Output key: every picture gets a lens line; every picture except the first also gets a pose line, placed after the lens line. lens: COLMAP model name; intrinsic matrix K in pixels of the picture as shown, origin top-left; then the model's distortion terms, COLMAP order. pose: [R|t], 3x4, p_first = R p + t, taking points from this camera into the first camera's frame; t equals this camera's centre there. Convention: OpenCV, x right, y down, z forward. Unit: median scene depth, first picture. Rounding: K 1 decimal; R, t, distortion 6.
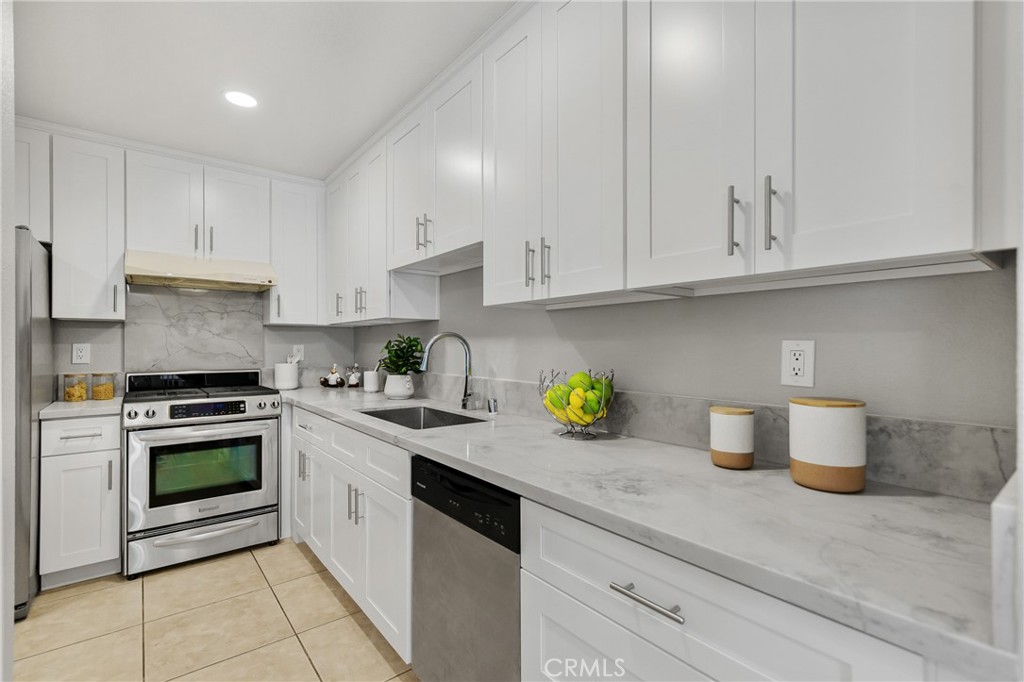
lens RADIAL K [[499.8, 0, 512.0], [0, 499.8, 341.0], [0, 0, 1]] dist [0.000546, 0.000306]
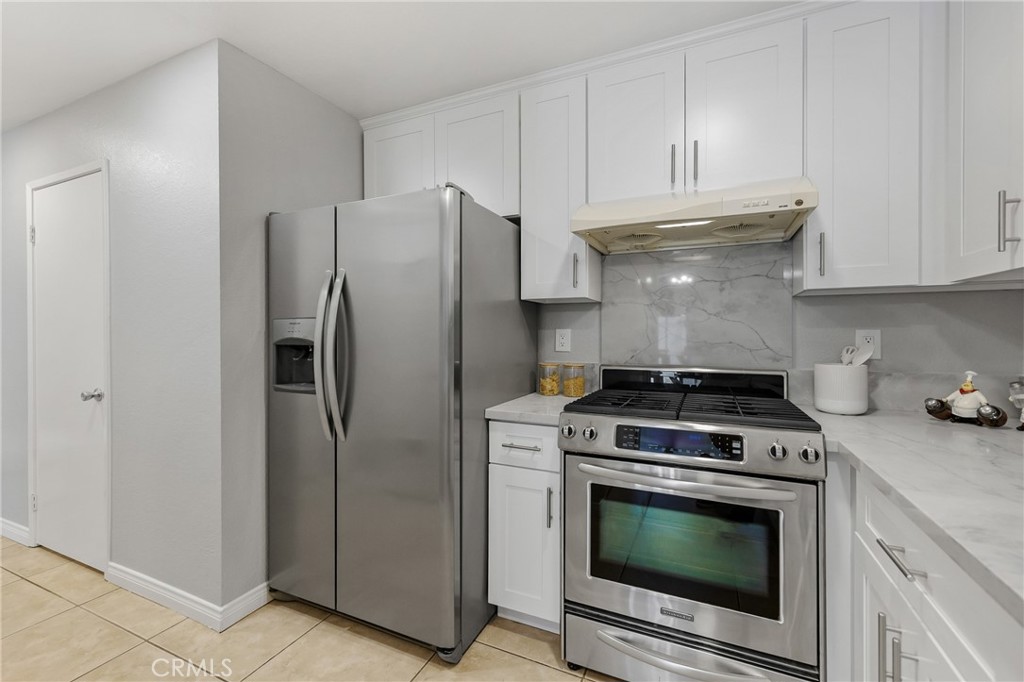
lens RADIAL K [[388.4, 0, 509.5], [0, 388.4, 334.7], [0, 0, 1]] dist [0.007627, -0.000353]
pose [[0.422566, 0.004875, -0.906319, -0.260567], [0.008968, 0.999914, 0.009560, 0.007354], [0.906288, -0.012168, 0.422486, 0.590230]]
